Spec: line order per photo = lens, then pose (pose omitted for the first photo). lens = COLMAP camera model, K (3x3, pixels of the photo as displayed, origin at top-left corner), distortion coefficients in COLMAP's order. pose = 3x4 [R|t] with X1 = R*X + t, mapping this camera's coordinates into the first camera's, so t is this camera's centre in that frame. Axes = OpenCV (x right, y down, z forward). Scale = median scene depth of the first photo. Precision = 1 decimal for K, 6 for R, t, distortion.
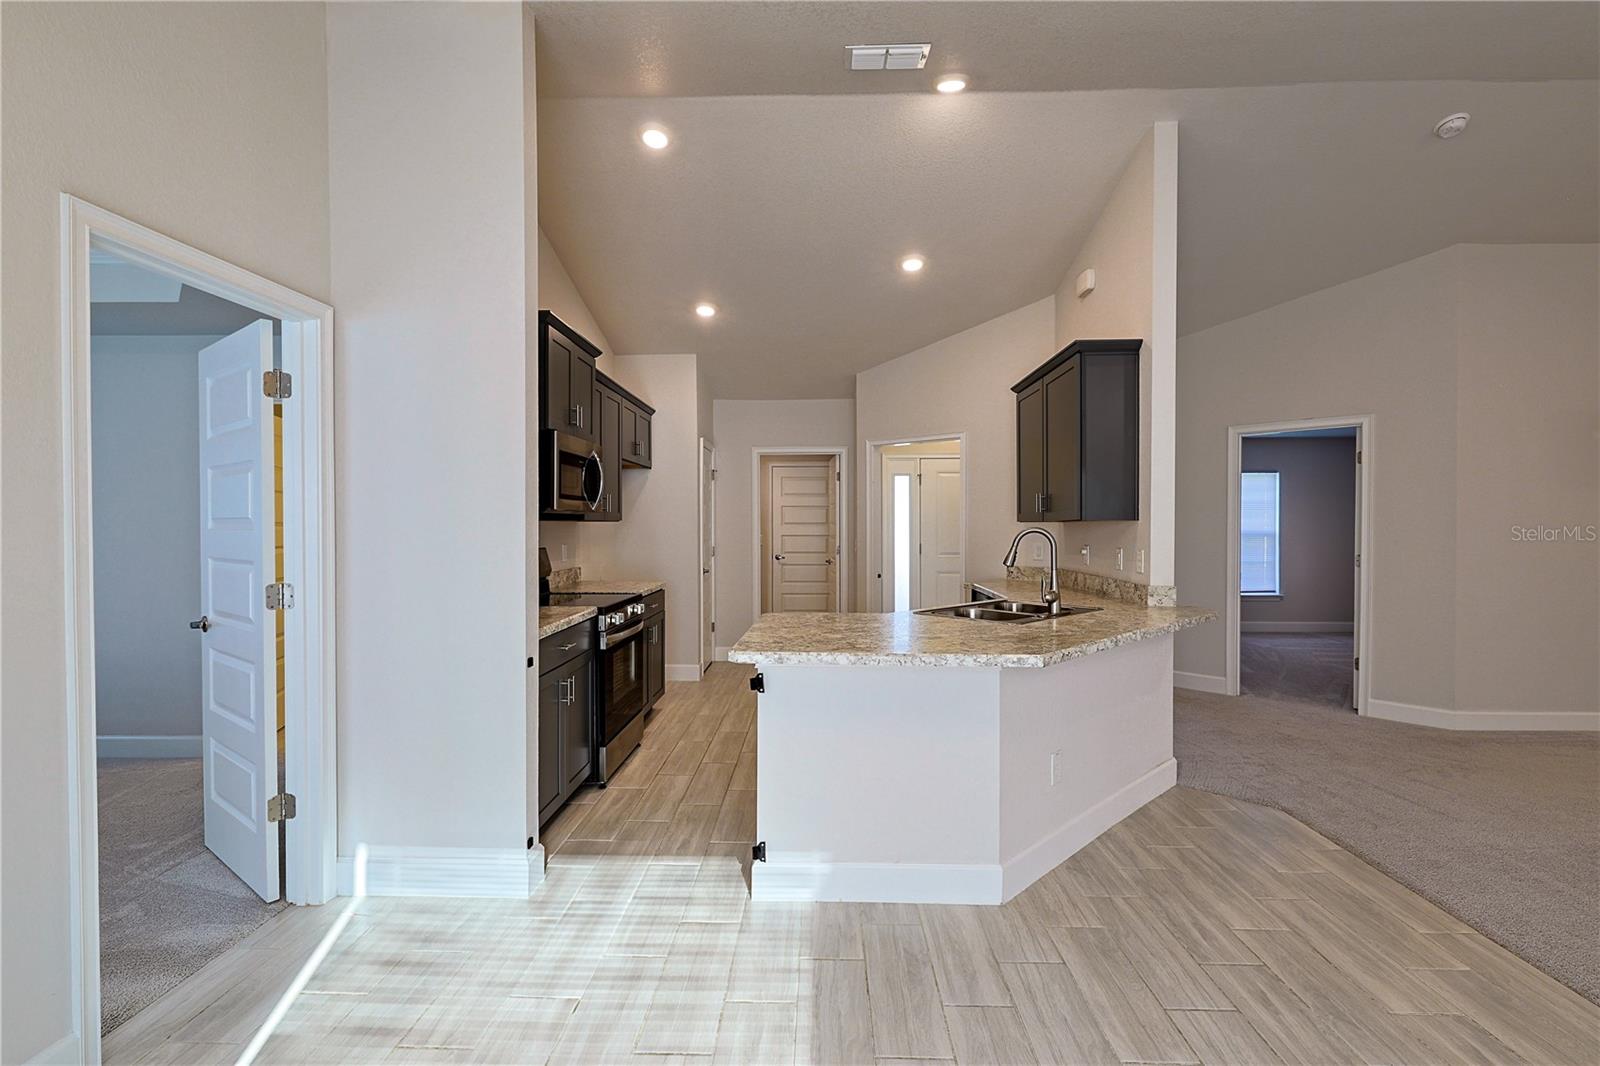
lens RADIAL K [[711.8, 0, 802.0], [0, 711.8, 532.3], [0, 0, 1]] dist [0.000057, 0.000108]
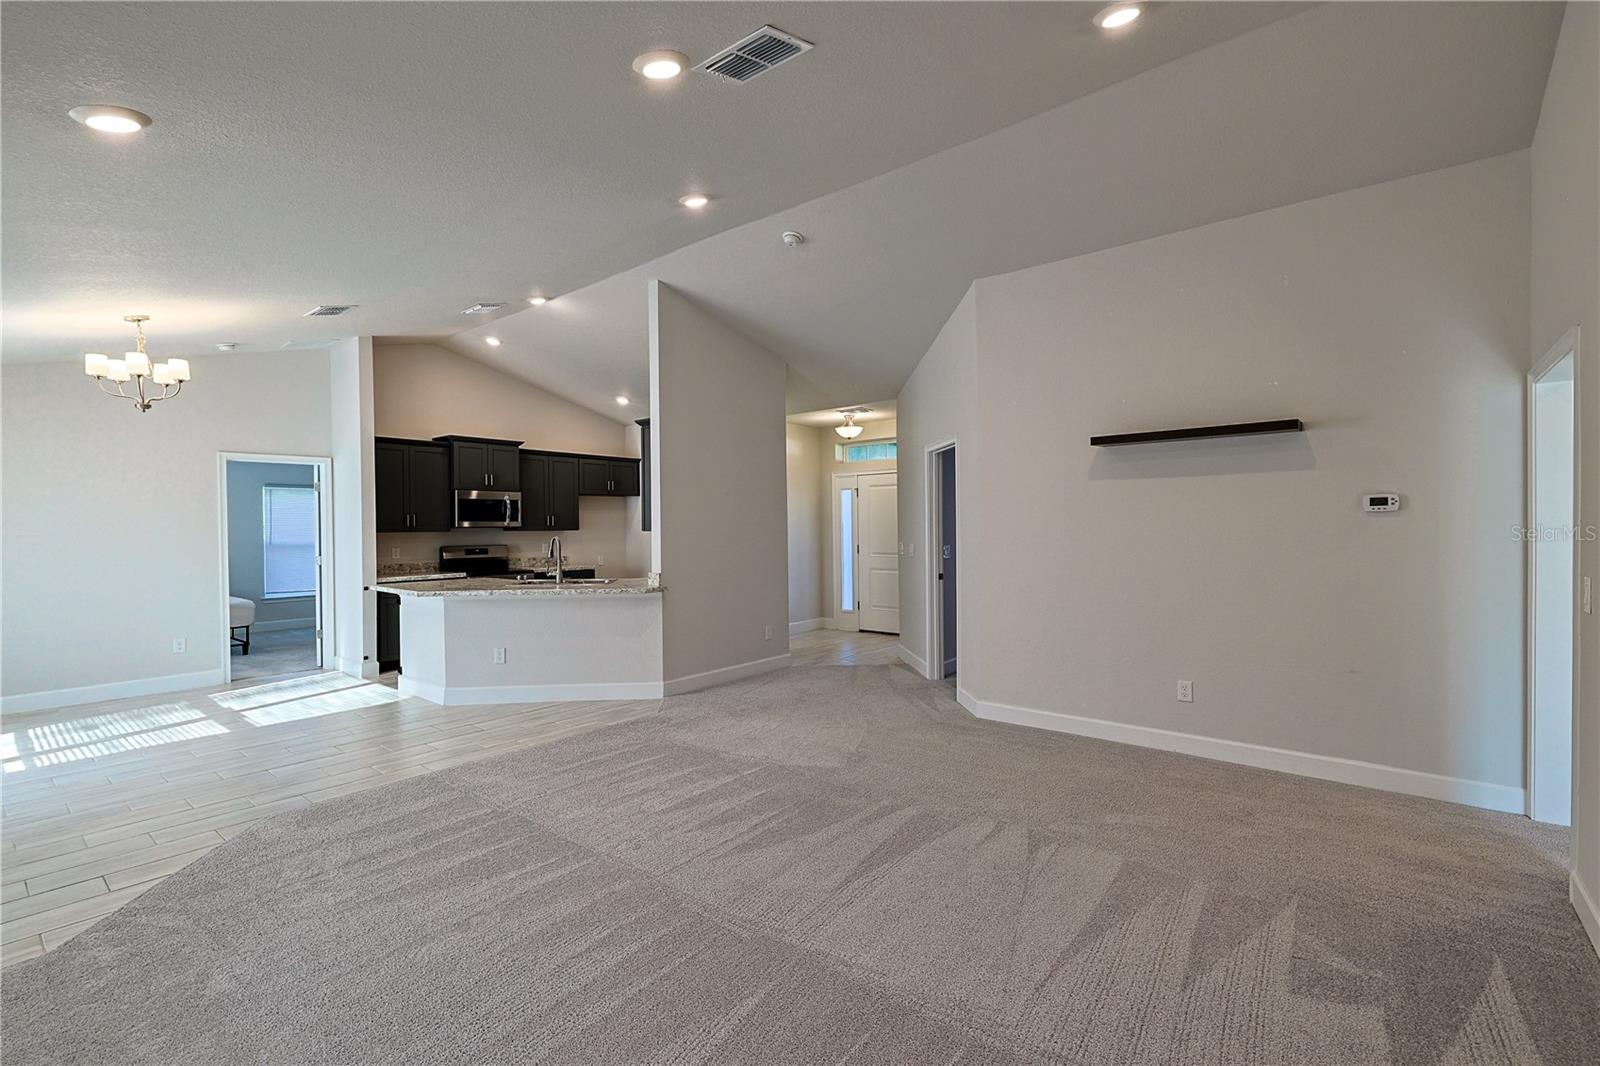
lens RADIAL K [[711.8, 0, 802.0], [0, 711.8, 532.3], [0, 0, 1]] dist [0.000057, 0.000108]
pose [[0.790721, -0.000869, -0.612176, 1.964687], [0.002068, 0.999997, 0.001252, -0.017770], [0.612173, -0.002256, 0.790721, -0.062733]]
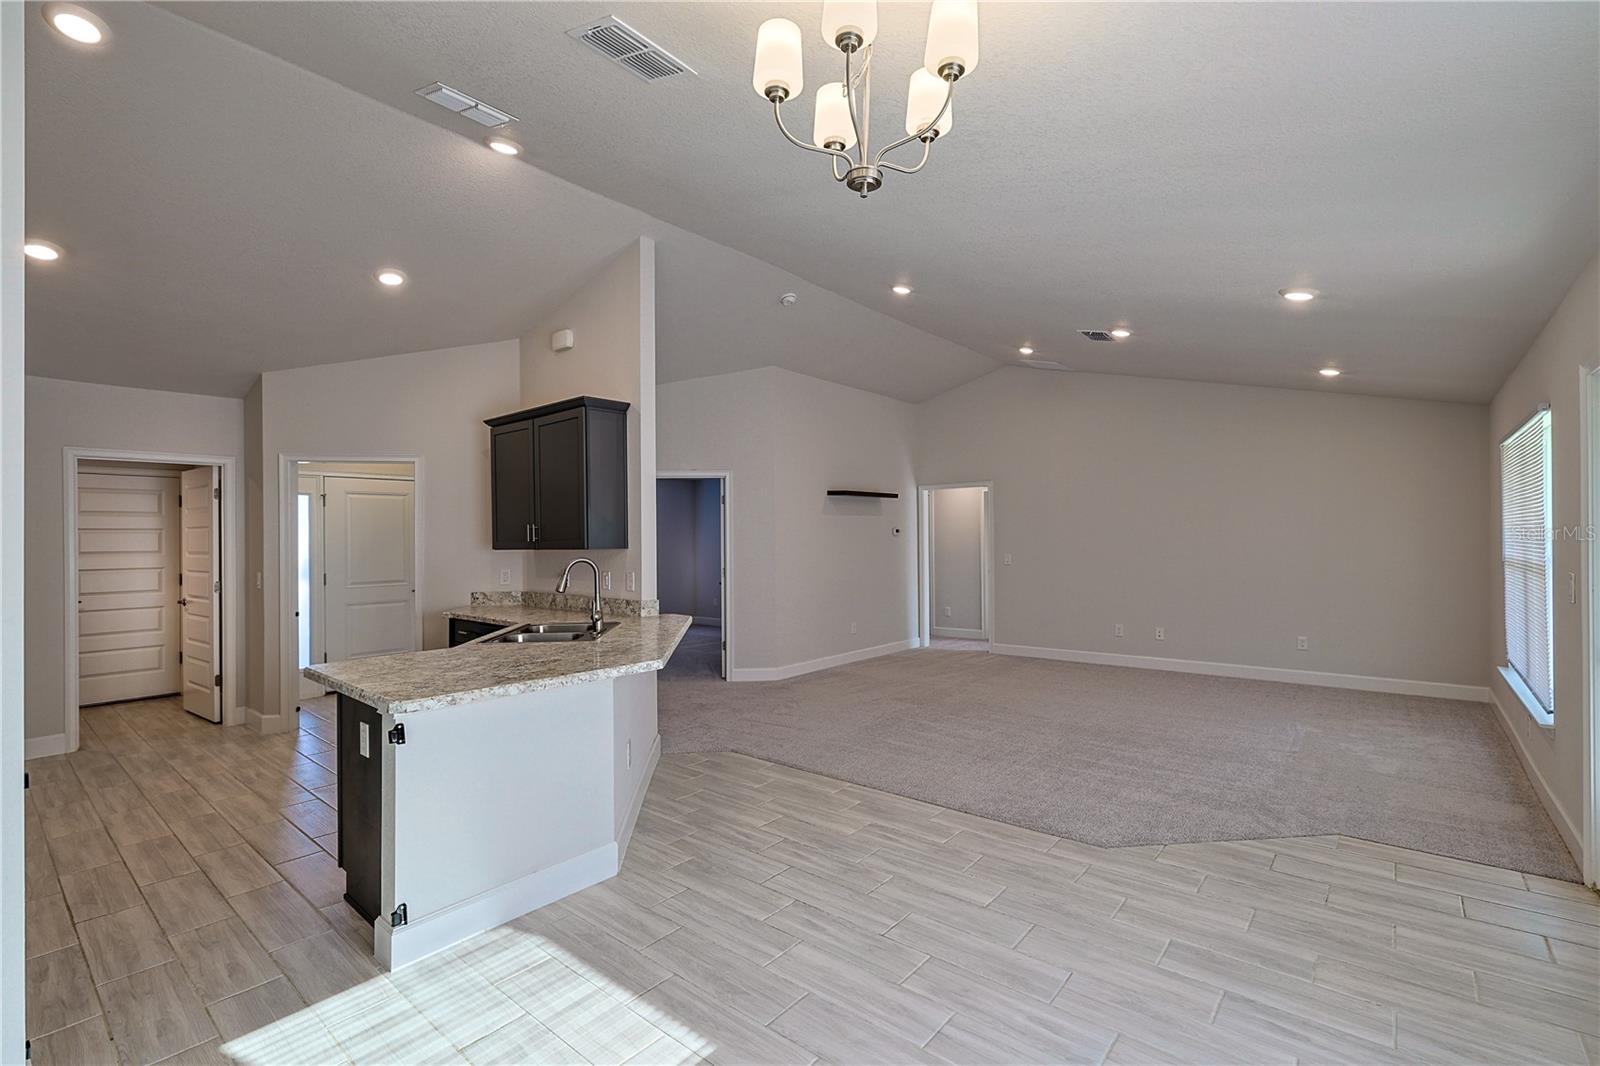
lens RADIAL K [[711.8, 0, 802.0], [0, 711.8, 532.3], [0, 0, 1]] dist [0.000057, 0.000108]
pose [[0.620259, 0.000429, 0.784397, -0.363433], [0.019305, 0.999689, -0.015812, -0.022782], [-0.784159, 0.024950, 0.620058, -0.004131]]
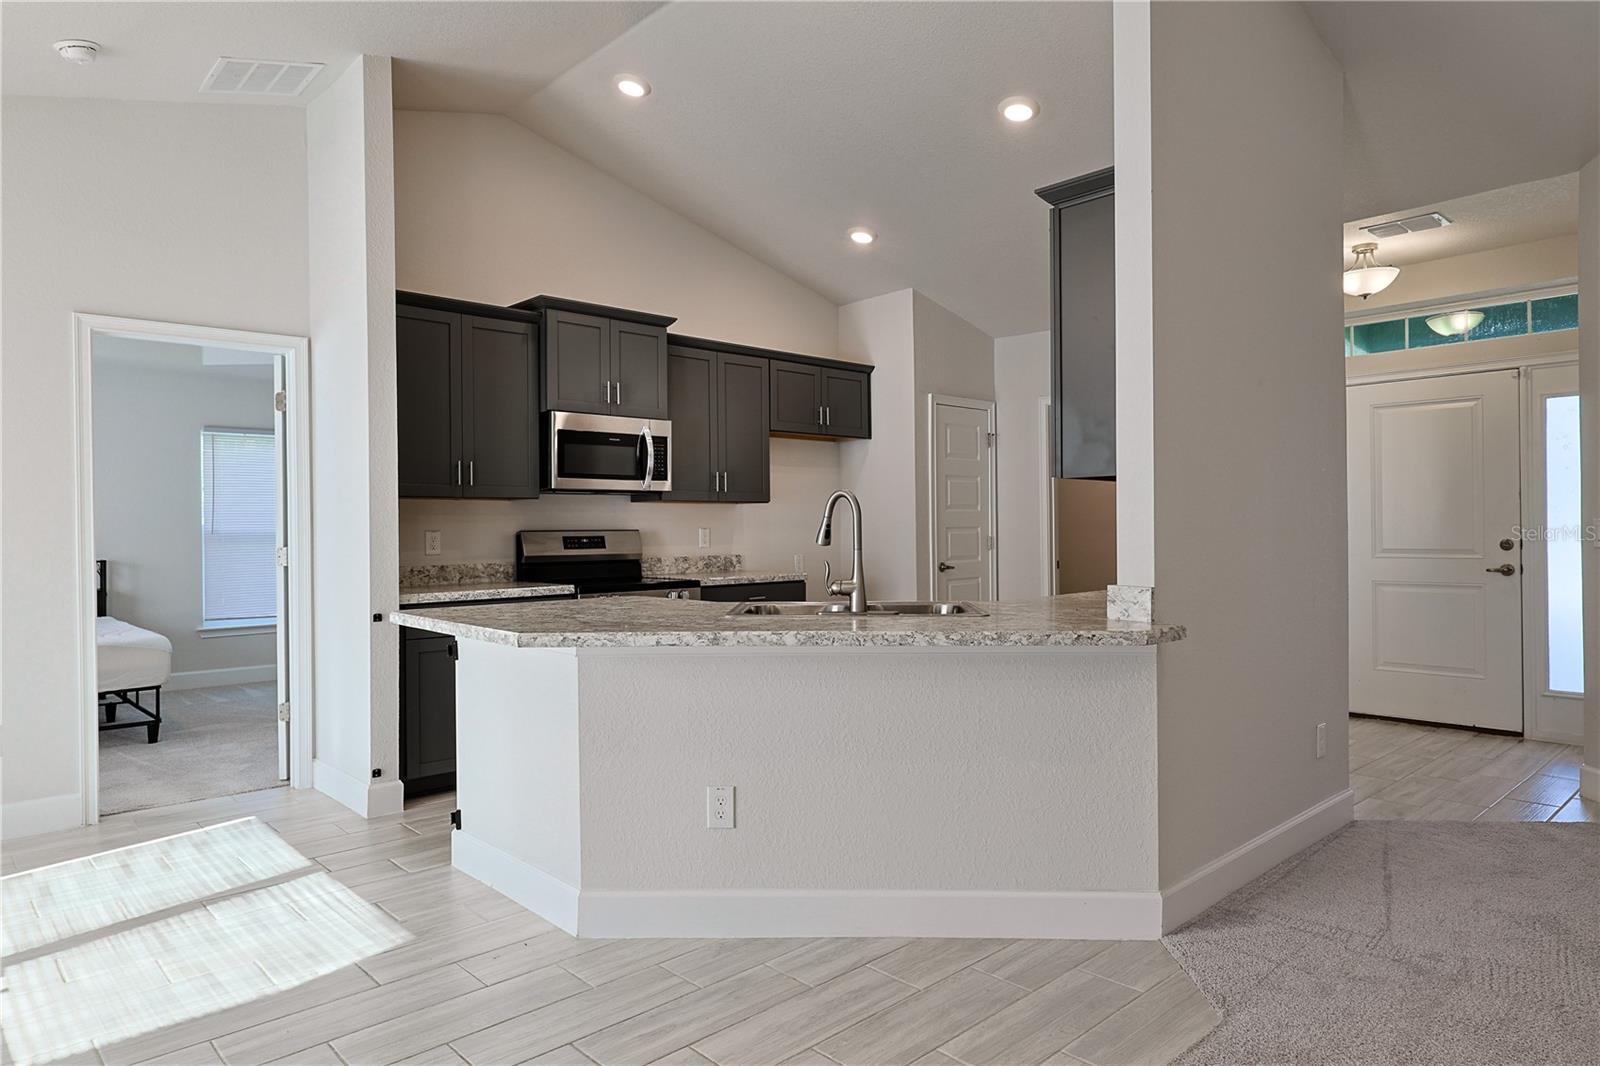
lens RADIAL K [[984.7, 0, 802.9], [0, 984.7, 532.3], [0, 0, 1]] dist [0.001123, 0.001731]
pose [[0.704760, -0.002907, -0.709440, 0.996604], [0.001637, 0.999996, -0.002472, 0.038141], [0.709444, 0.000581, 0.704761, 0.285853]]
